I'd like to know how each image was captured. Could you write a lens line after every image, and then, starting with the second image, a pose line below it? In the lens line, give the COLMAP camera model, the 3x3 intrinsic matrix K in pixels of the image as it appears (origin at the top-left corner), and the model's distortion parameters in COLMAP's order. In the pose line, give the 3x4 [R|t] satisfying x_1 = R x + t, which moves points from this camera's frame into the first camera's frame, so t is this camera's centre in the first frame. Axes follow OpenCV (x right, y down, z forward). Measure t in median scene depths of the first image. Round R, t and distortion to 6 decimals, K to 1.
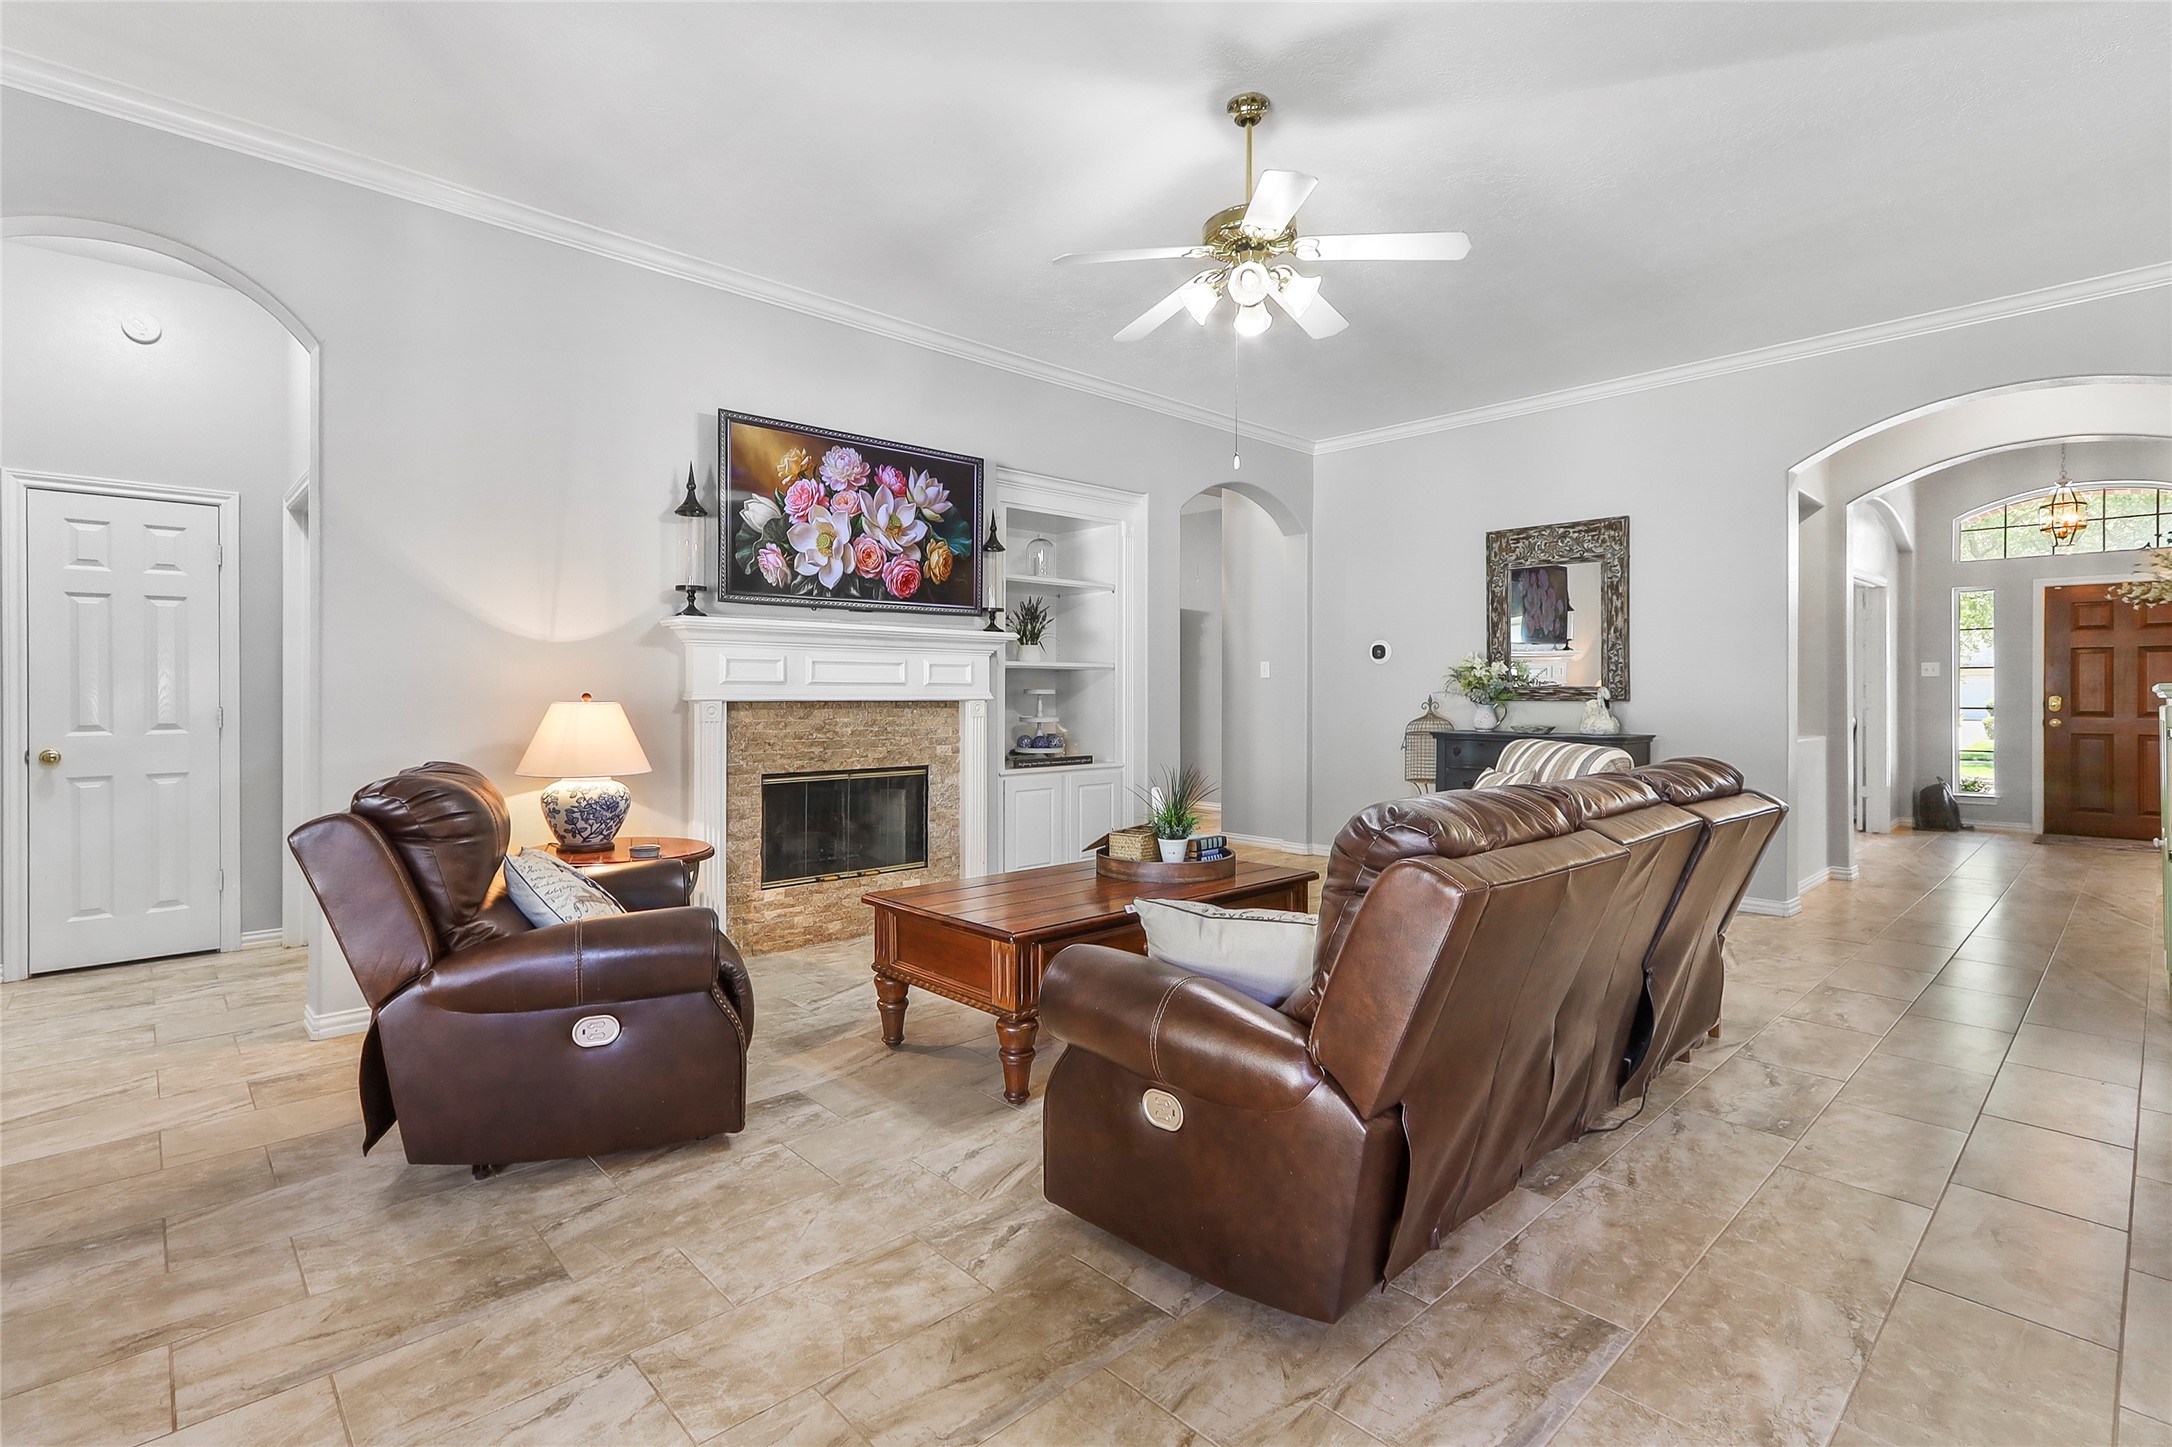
lens RADIAL K [[1013.5, 0, 1061.7], [0, 1013.5, 697.5], [0, 0, 1]] dist [0.002739, 0.001345]
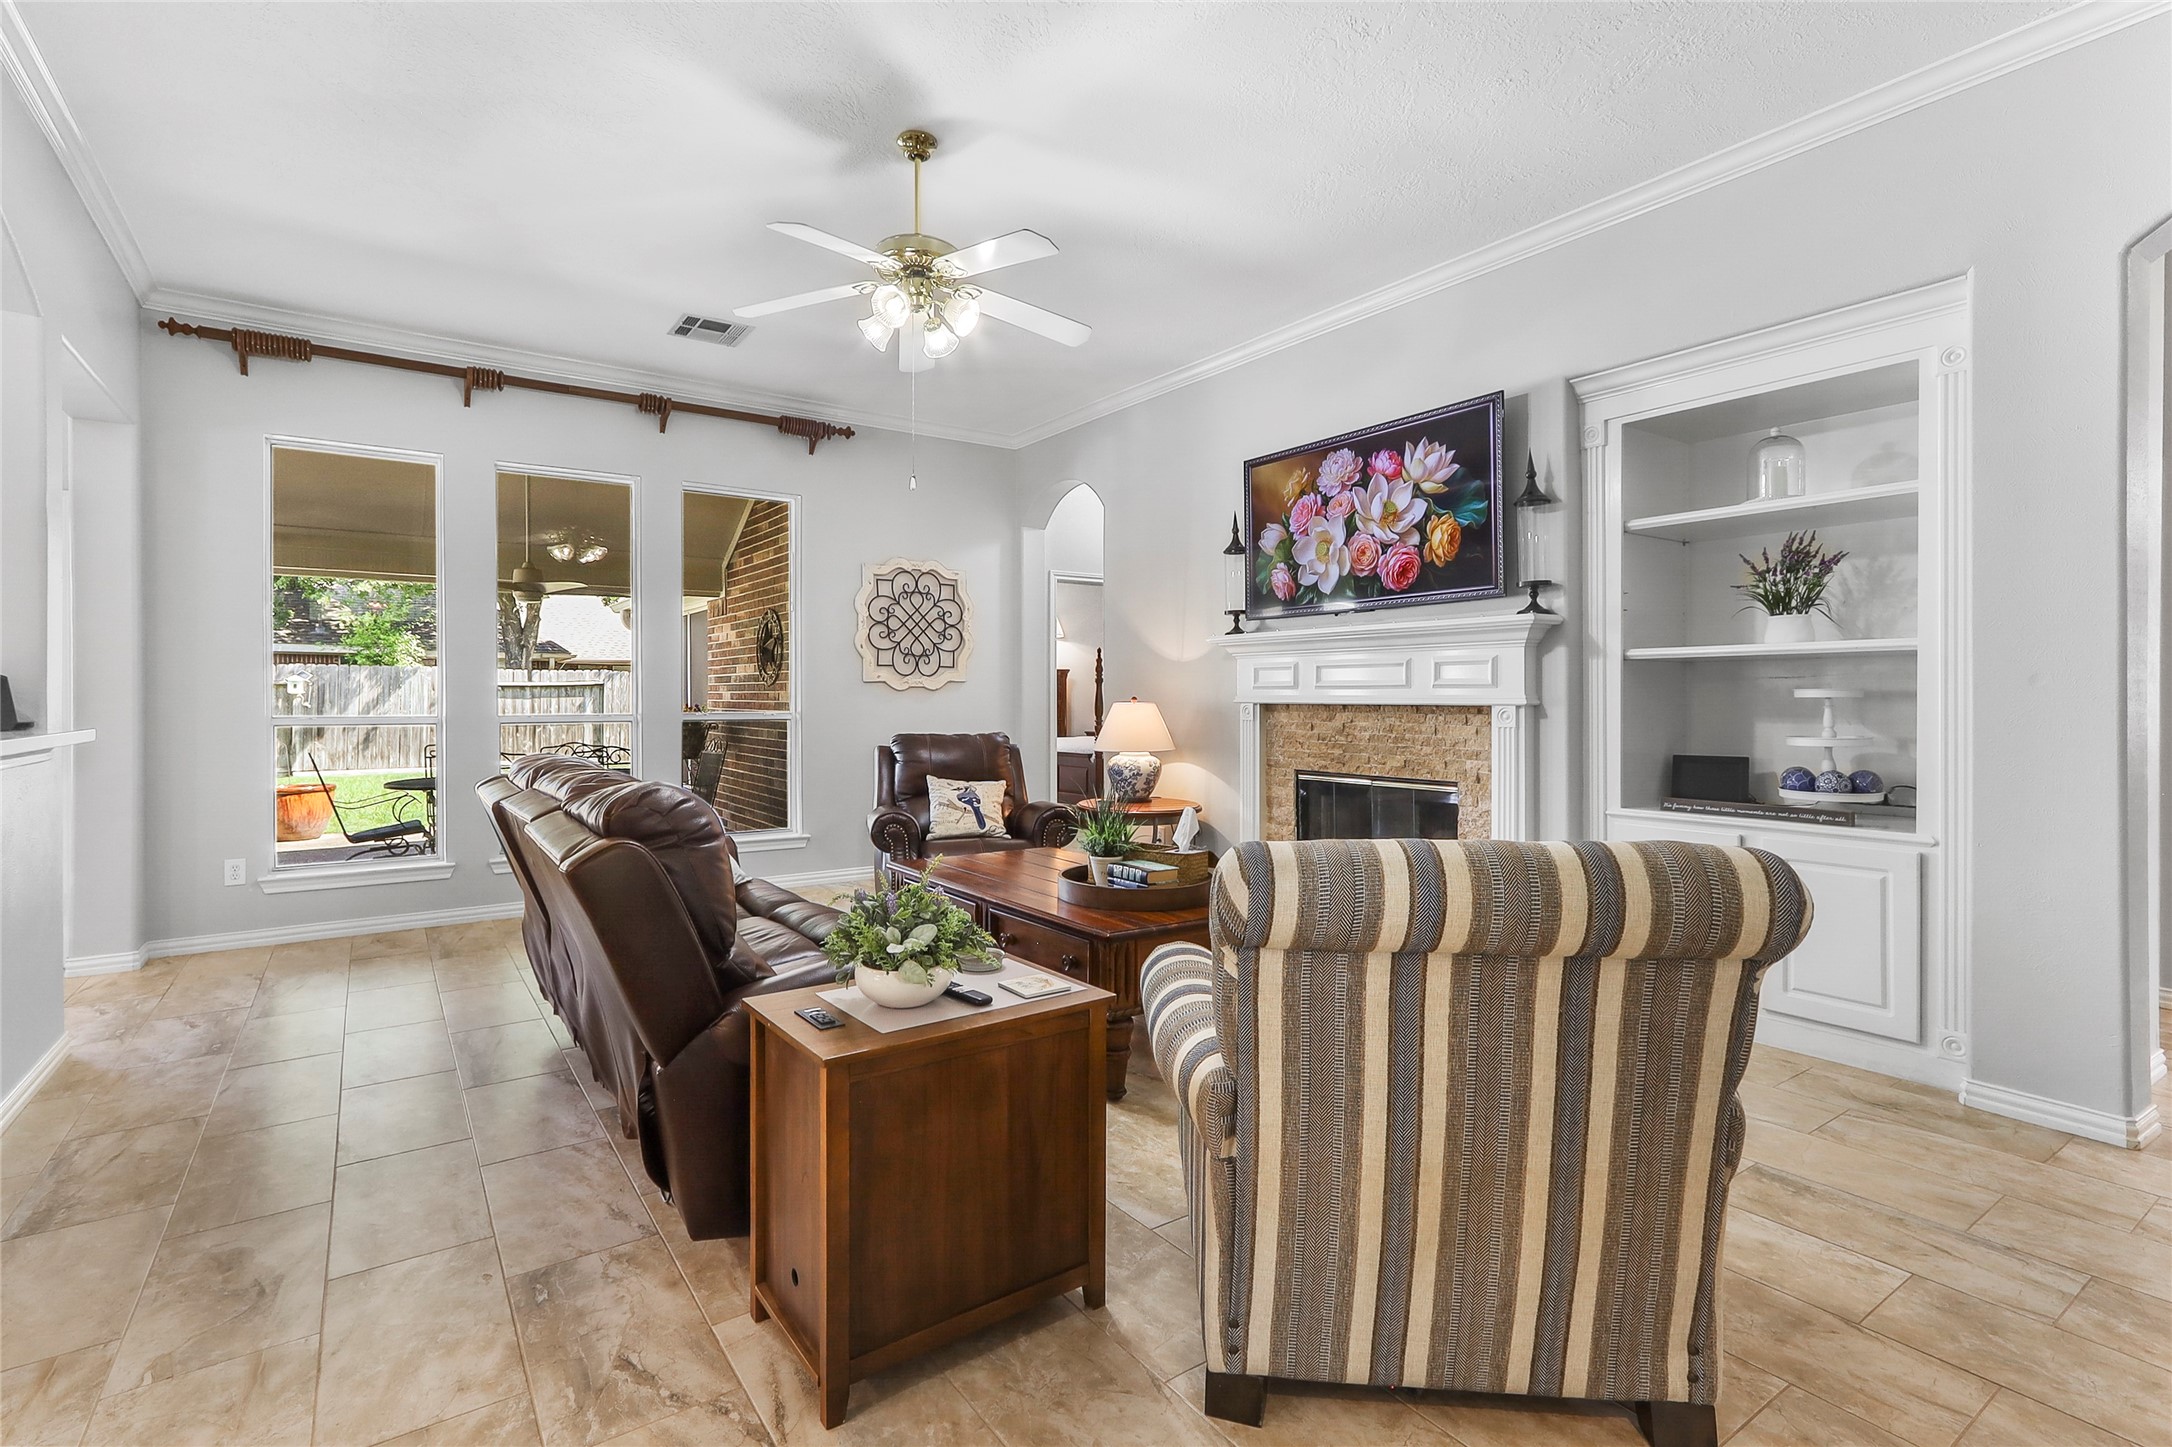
lens RADIAL K [[1021.4, 0, 1062.0], [0, 1021.4, 697.6], [0, 0, 1]] dist [0.005103, -0.000458]
pose [[-0.145899, -0.000830, -0.989299, 0.816921], [-0.006340, 0.999980, 0.000096, -0.001465], [0.989279, 0.006286, -0.145901, 0.873364]]
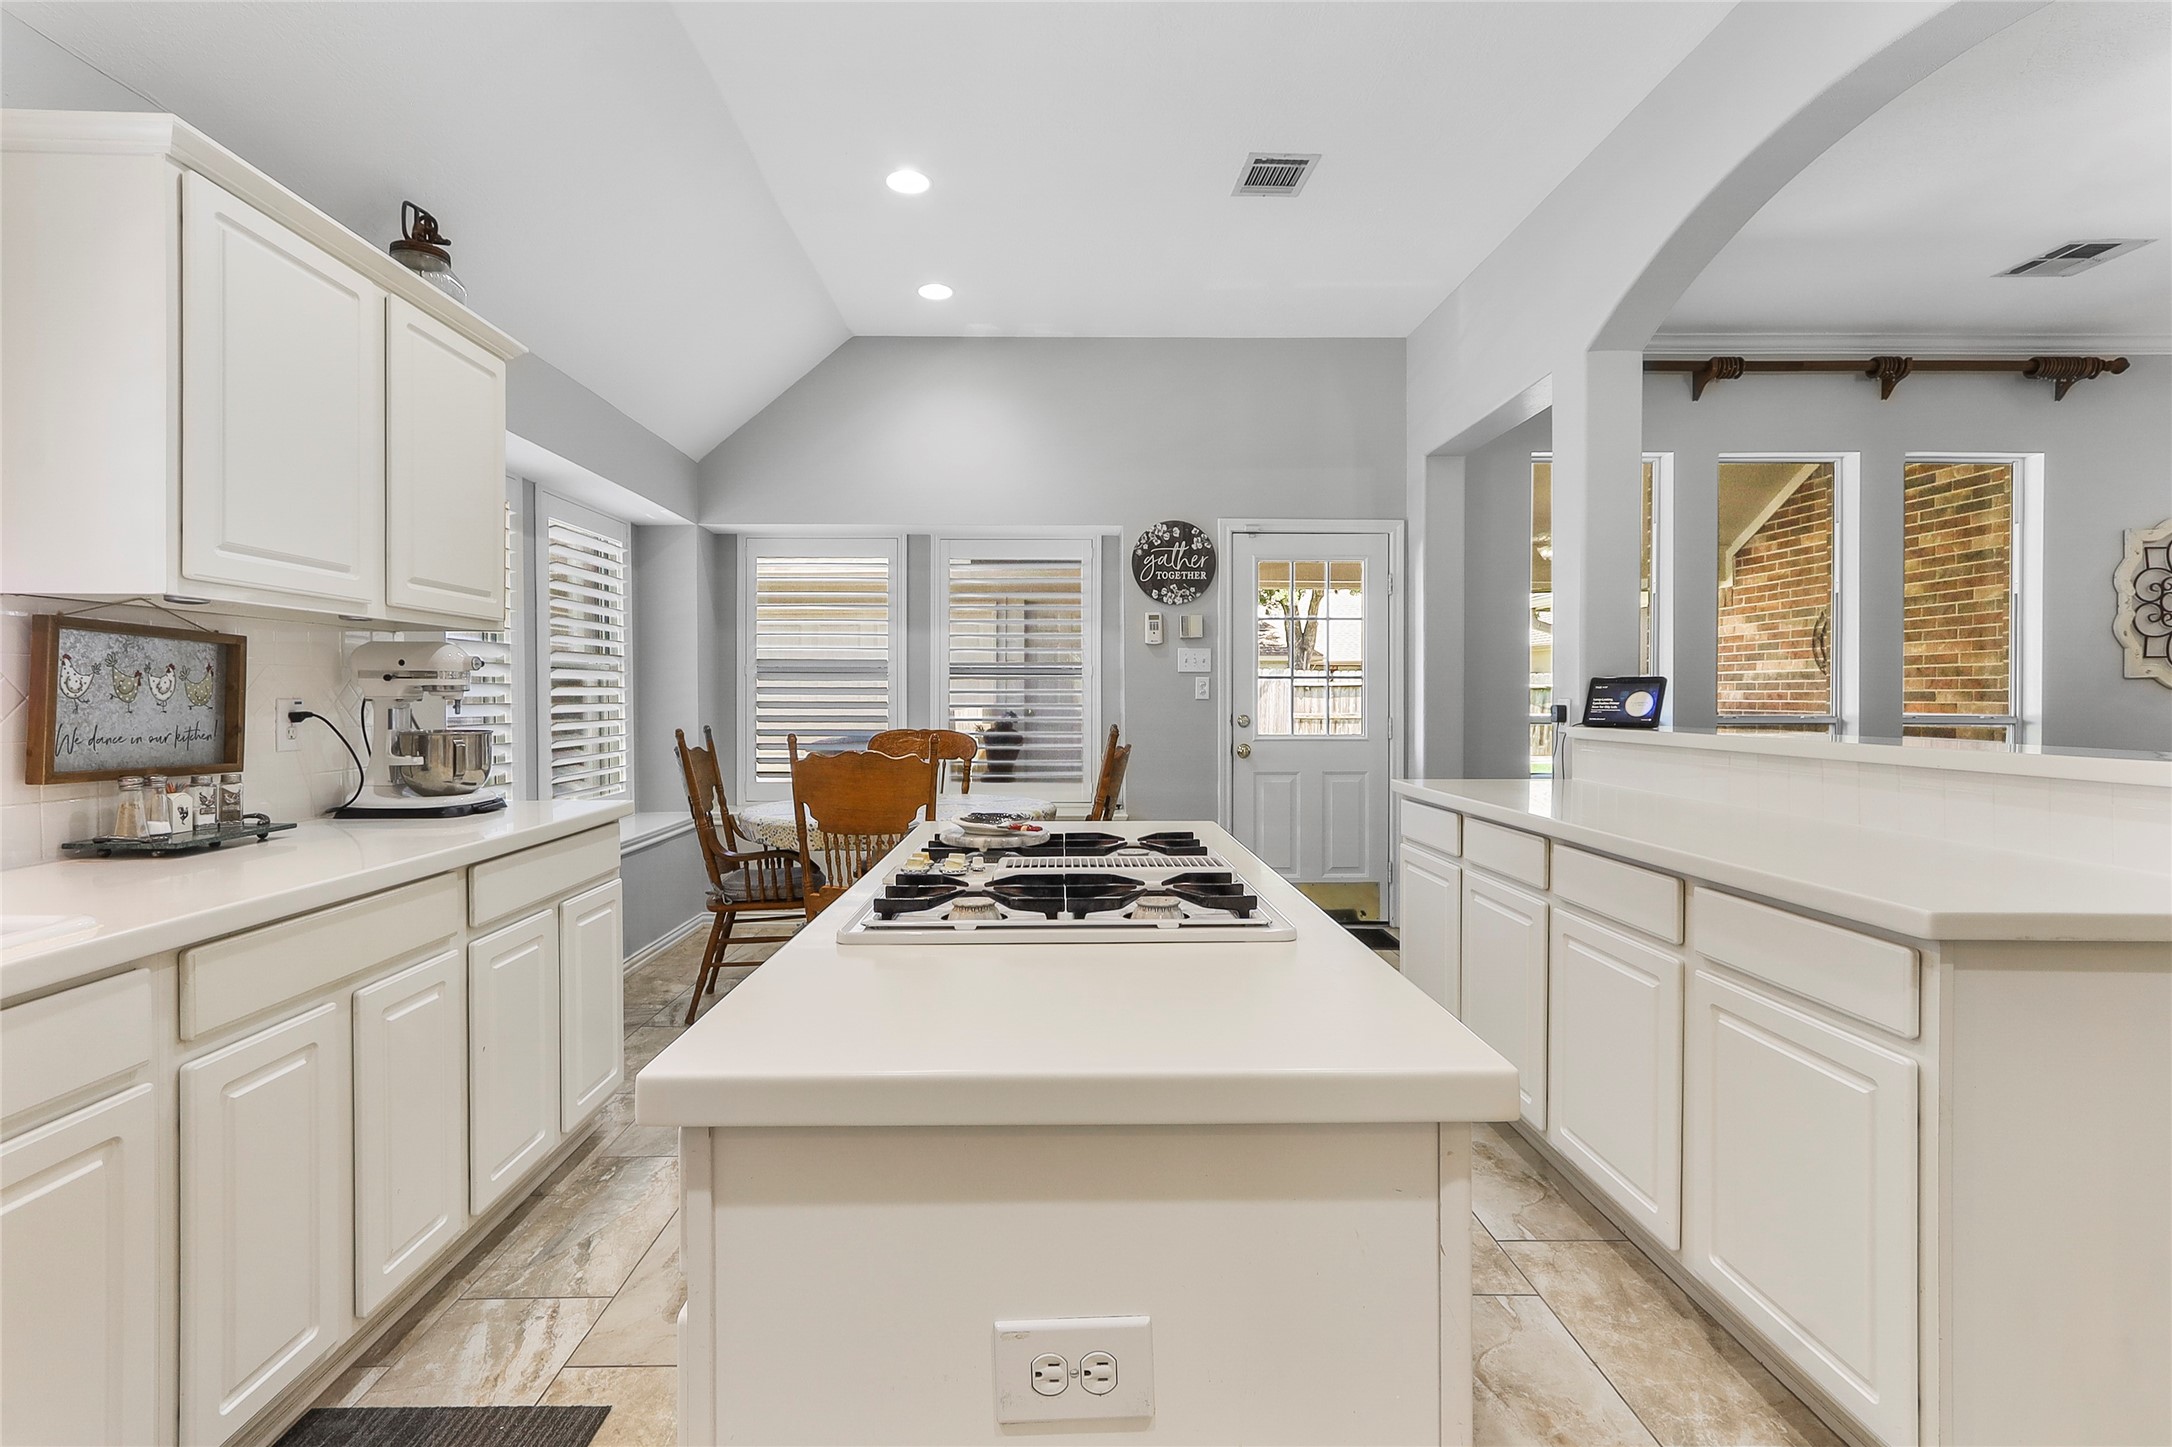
lens RADIAL K [[1013.5, 0, 1061.7], [0, 1013.5, 697.5], [0, 0, 1]] dist [0.002739, 0.001345]
pose [[-0.674631, -0.001675, -0.738153, 1.066774], [-0.007227, 0.999964, 0.004336, 0.003193], [0.738120, 0.008260, -0.674619, 0.294902]]
